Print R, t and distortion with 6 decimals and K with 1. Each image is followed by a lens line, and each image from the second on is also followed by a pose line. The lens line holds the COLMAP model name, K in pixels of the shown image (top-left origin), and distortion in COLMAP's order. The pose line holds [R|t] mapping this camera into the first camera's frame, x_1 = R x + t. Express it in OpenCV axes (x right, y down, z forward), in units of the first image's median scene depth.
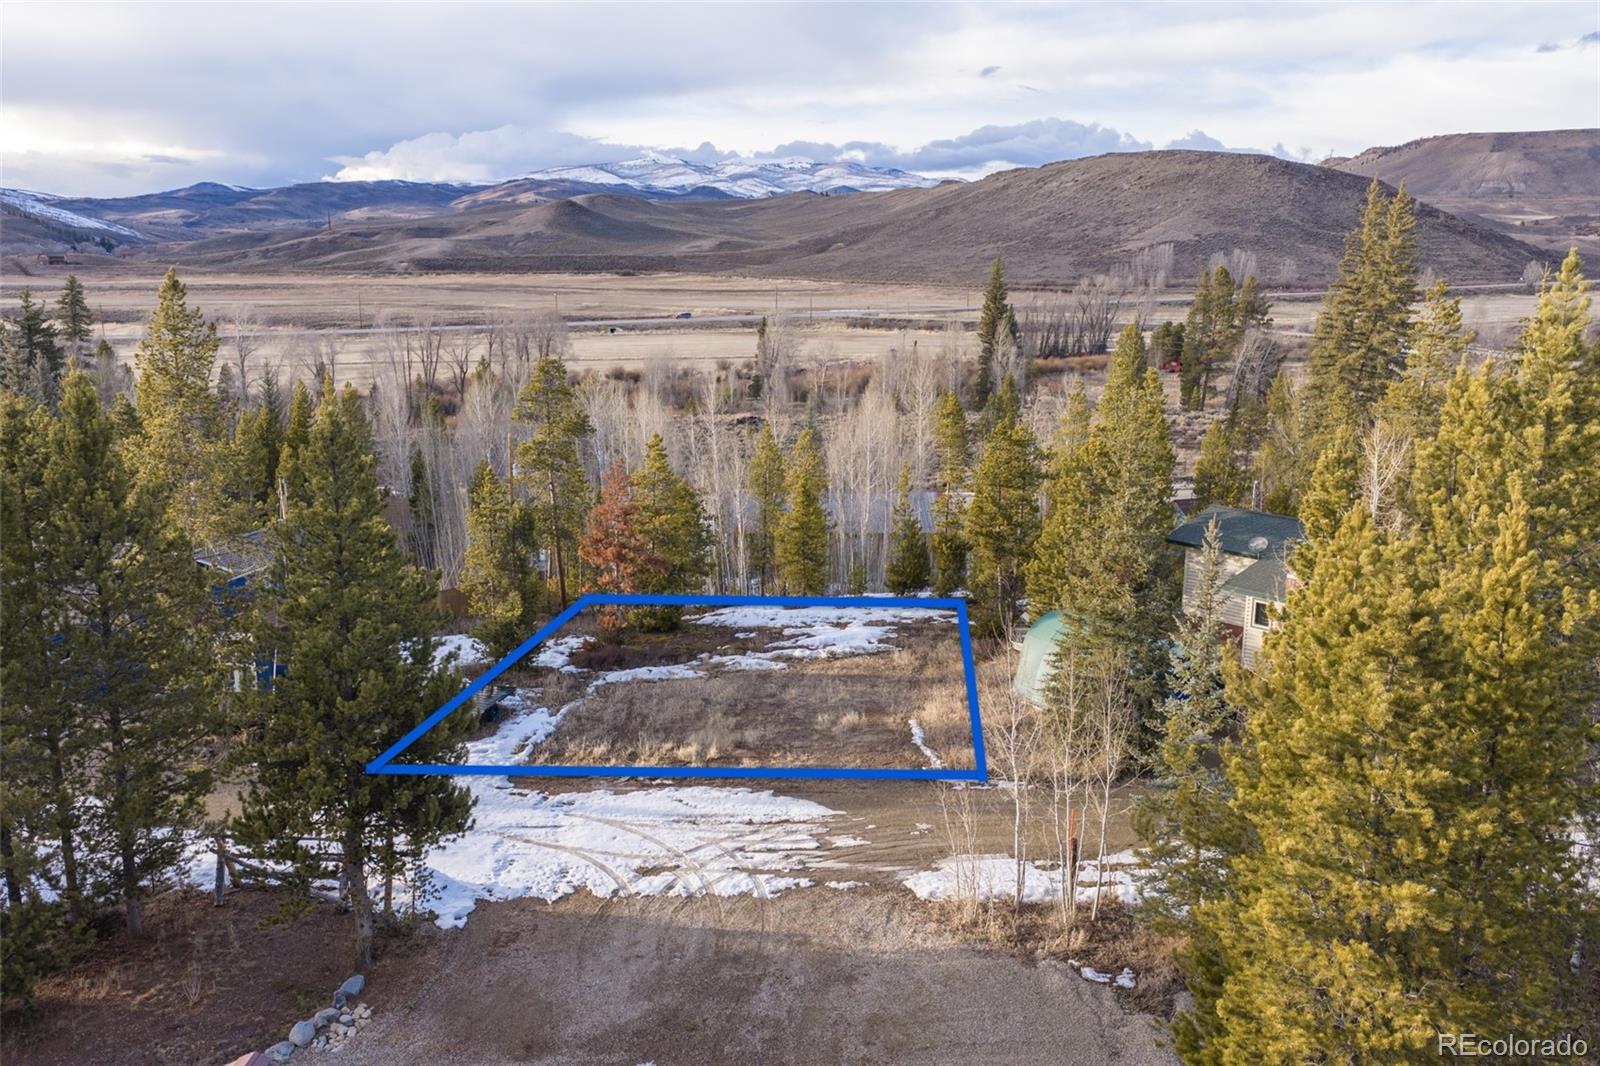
lens RADIAL K [[1332.5, 0, 800.0], [0, 1332.5, 533.0], [0, 0, 1]] dist [0.025495, -0.046551]
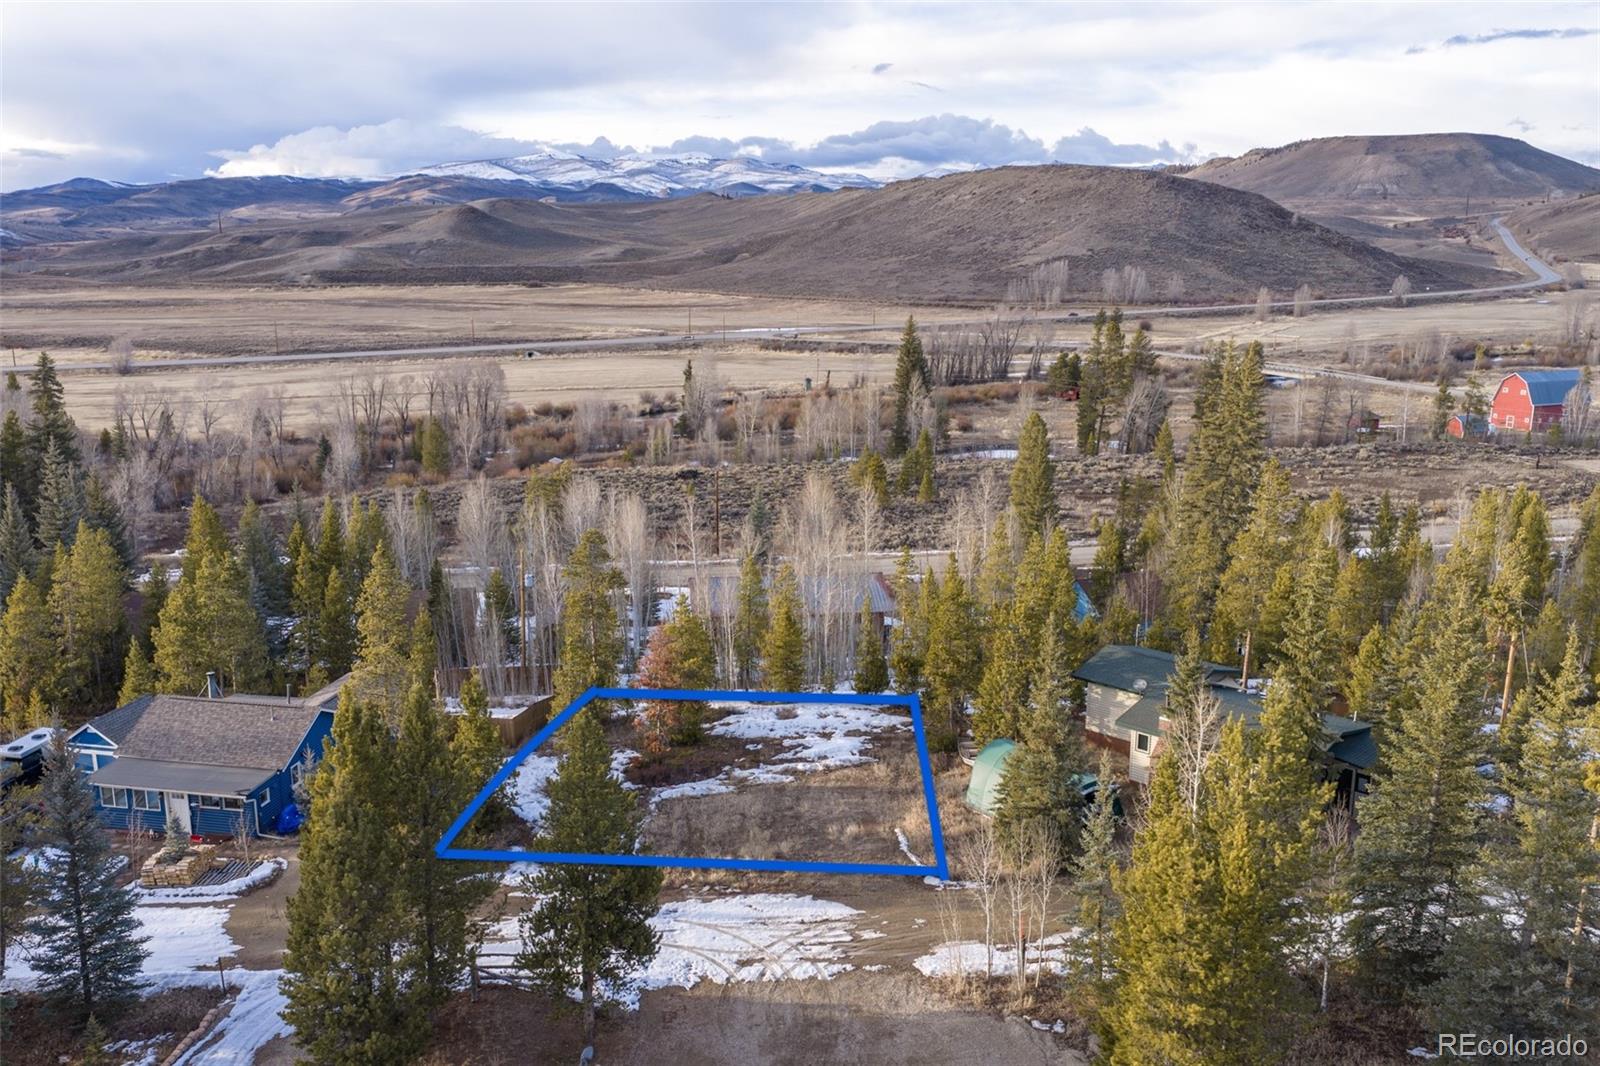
lens RADIAL K [[1332.5, 0, 800.0], [0, 1332.5, 533.0], [0, 0, 1]] dist [0.025495, -0.046551]
pose [[0.997265, -0.018798, 0.071472, -0.093271], [0.018505, 0.999817, 0.004759, -0.149048], [-0.071548, -0.003423, 0.997431, -0.318550]]
